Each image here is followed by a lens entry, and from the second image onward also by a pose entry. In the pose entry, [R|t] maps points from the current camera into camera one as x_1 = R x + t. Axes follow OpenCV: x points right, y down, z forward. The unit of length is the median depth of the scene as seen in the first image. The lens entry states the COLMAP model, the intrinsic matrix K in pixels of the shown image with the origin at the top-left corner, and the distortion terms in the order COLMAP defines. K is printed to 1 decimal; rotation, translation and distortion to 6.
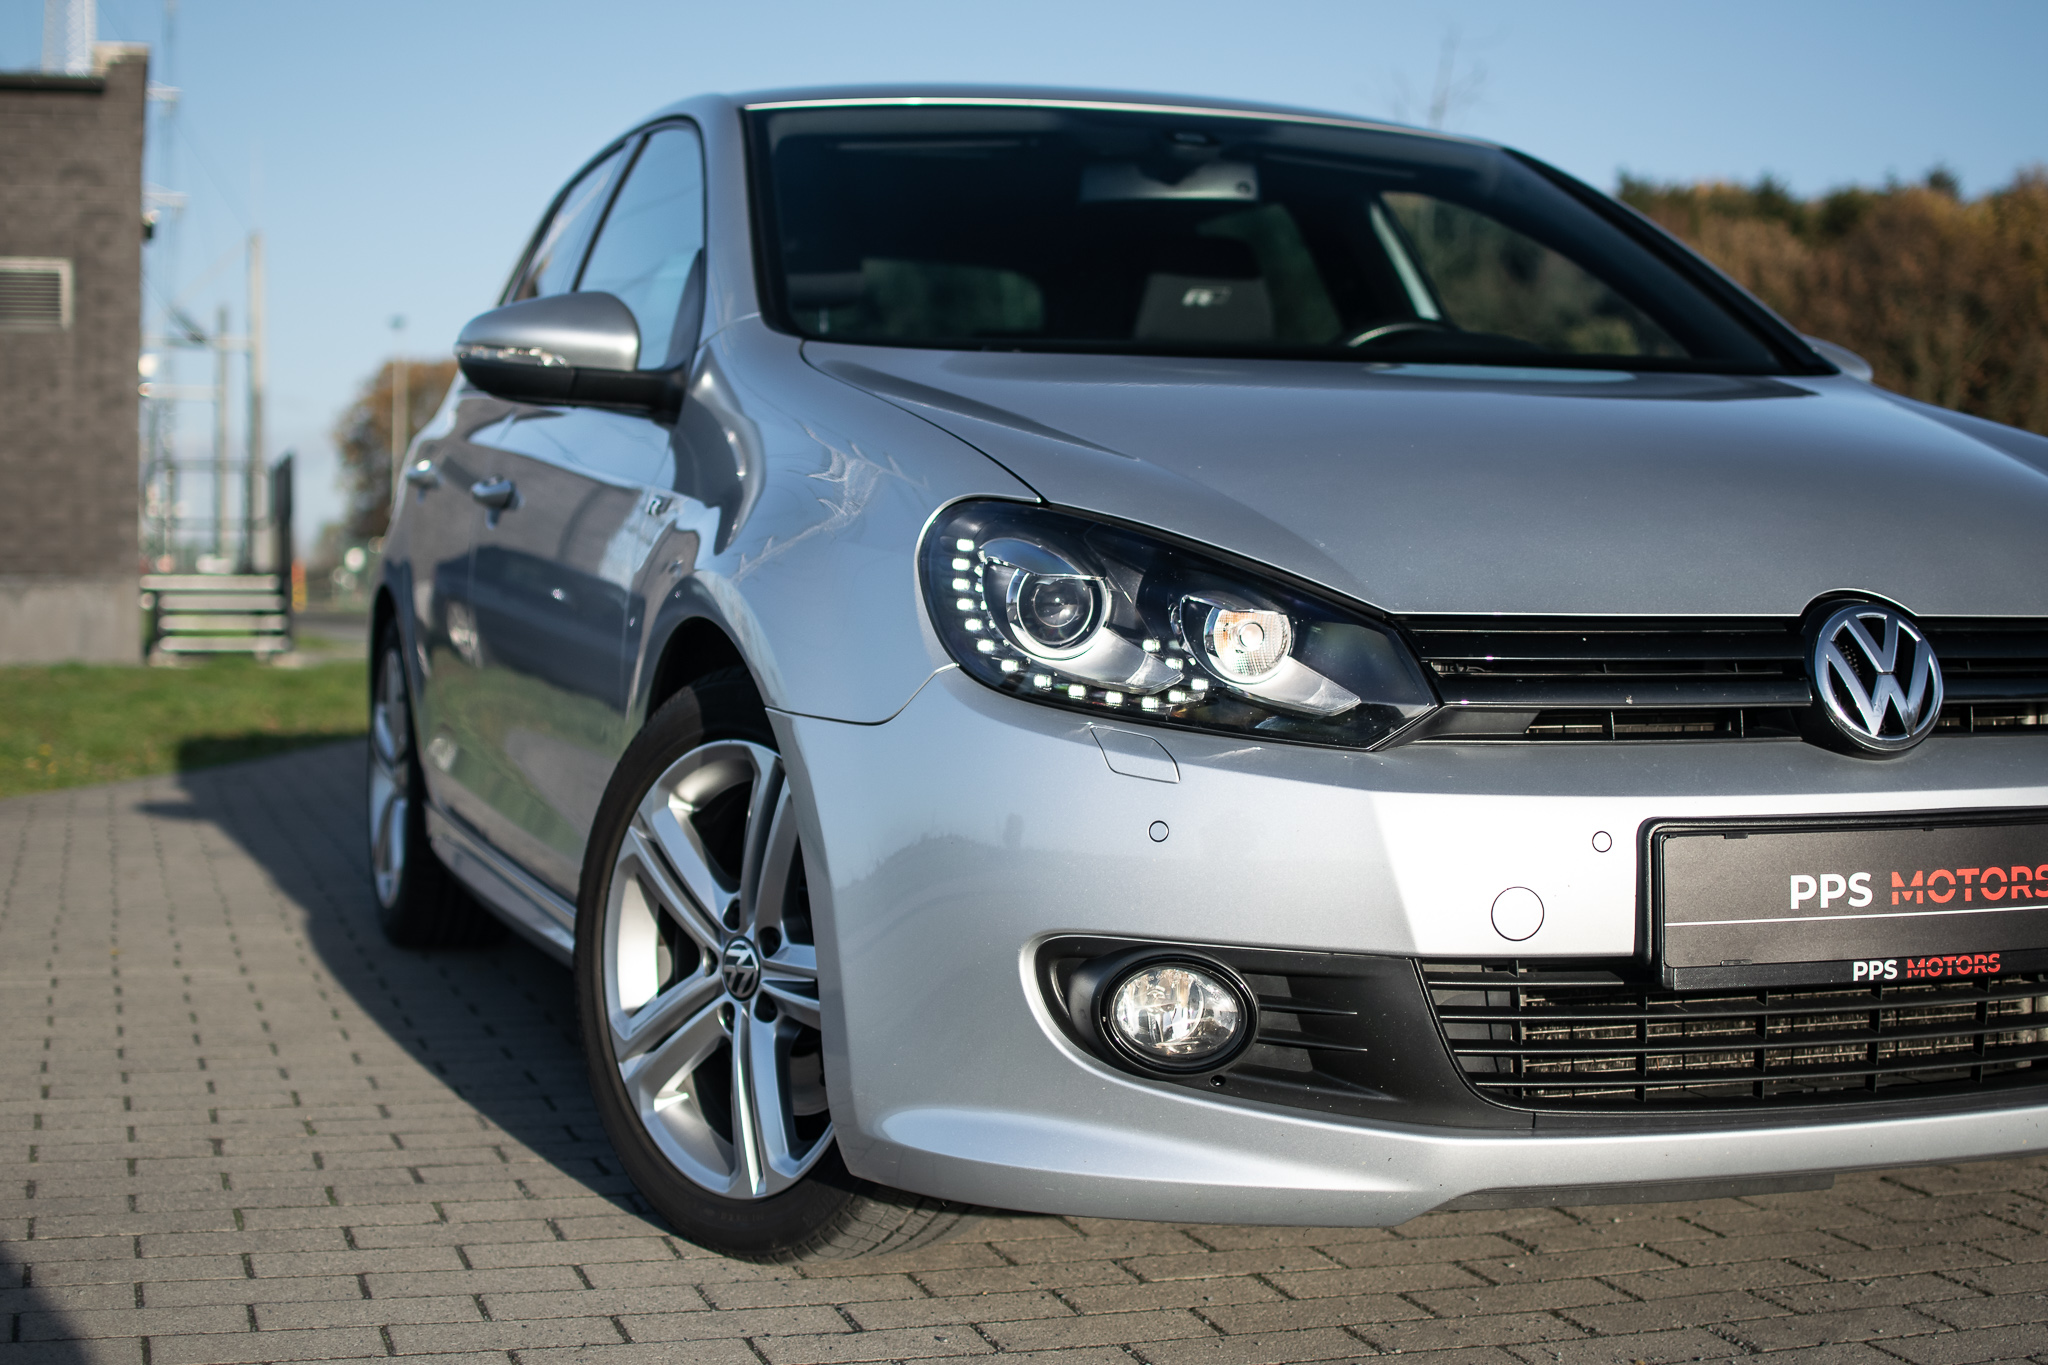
lens RADIAL K [[3131.1, 0, 1028.7], [0, 3131.1, 677.1], [0, 0, 1]] dist [-0.174716, 0.000000]
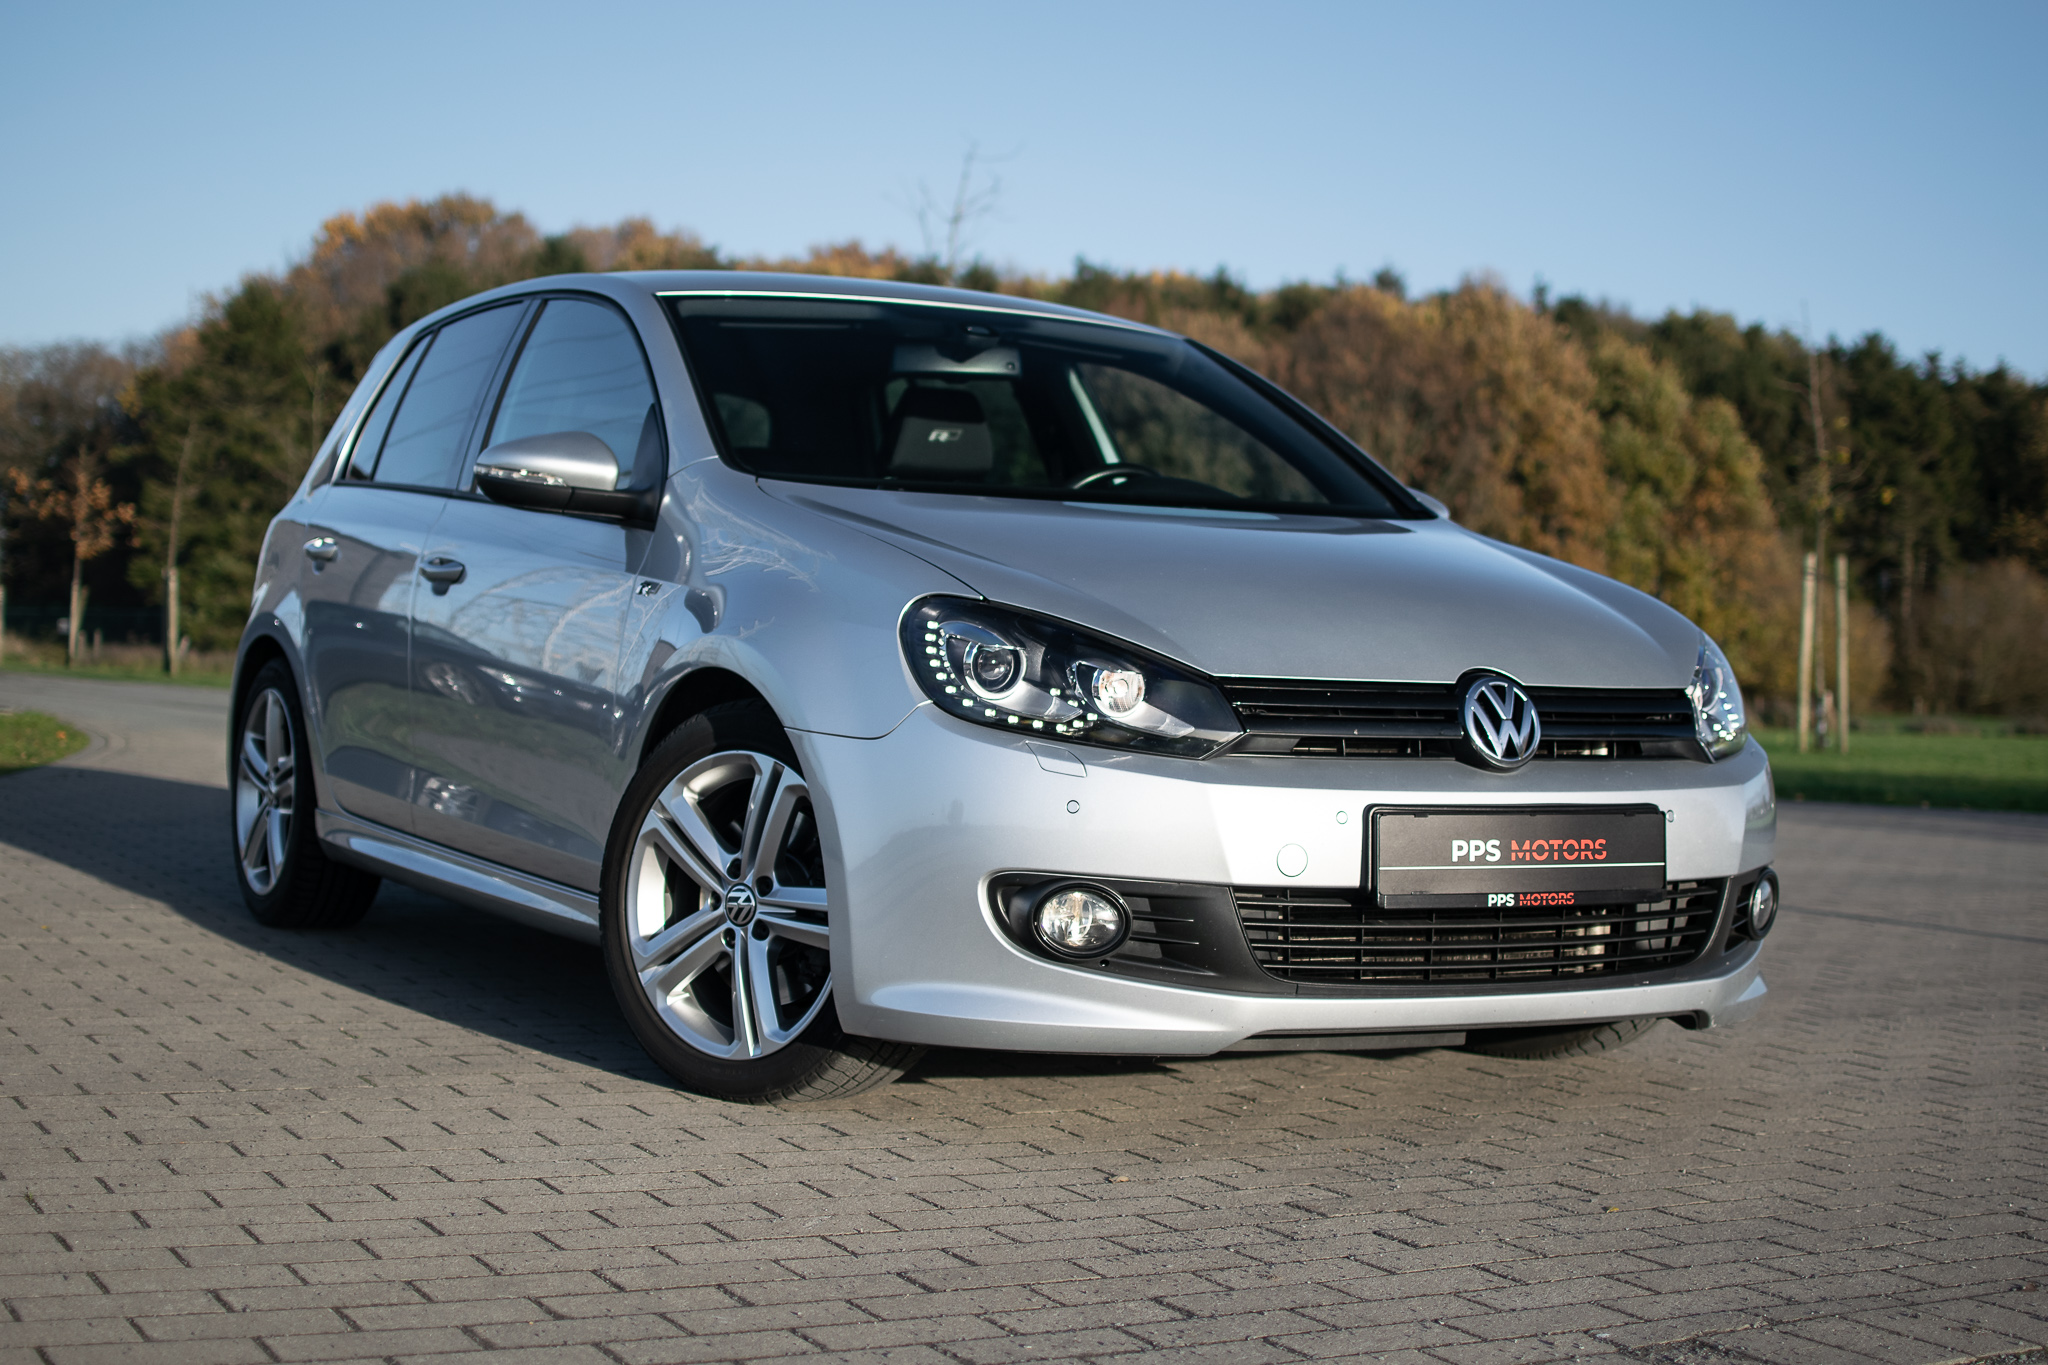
lens RADIAL K [[3131.1, 0, 1036.1], [0, 3131.1, 683.9], [0, 0, 1]] dist [-0.174716, 0.000000]
pose [[0.983041, 0.024406, 0.181755, -0.258239], [-0.020881, 0.999555, -0.021280, 0.019631], [-0.182194, 0.017124, 0.983113, -0.553786]]
